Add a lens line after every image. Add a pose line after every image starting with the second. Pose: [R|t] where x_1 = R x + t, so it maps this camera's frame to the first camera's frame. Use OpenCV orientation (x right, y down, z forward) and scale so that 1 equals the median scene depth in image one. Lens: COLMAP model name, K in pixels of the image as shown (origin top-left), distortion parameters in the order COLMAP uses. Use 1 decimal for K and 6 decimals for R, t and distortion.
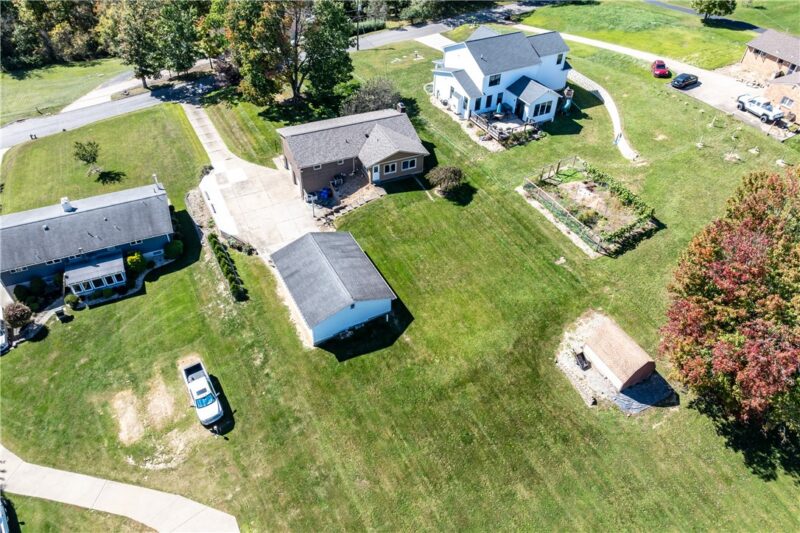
lens RADIAL K [[559.5, 0, 400.0], [0, 559.5, 266.5], [0, 0, 1]] dist [-0.038408, 0.003668]
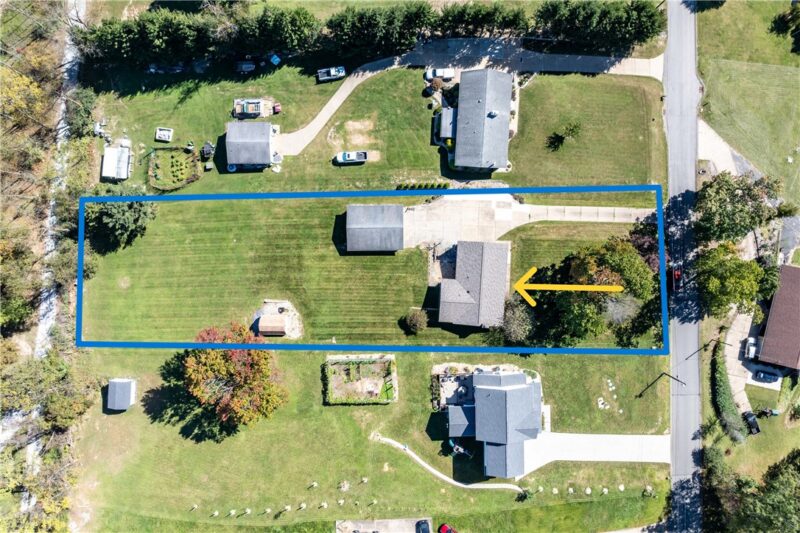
lens RADIAL K [[559.5, 0, 400.0], [0, 559.5, 266.5], [0, 0, 1]] dist [-0.038408, 0.003668]
pose [[-0.463457, 0.886115, -0.002678, -0.028960], [-0.610558, -0.317142, 0.725699, -1.192304], [0.642204, 0.337966, 0.688007, -0.209150]]
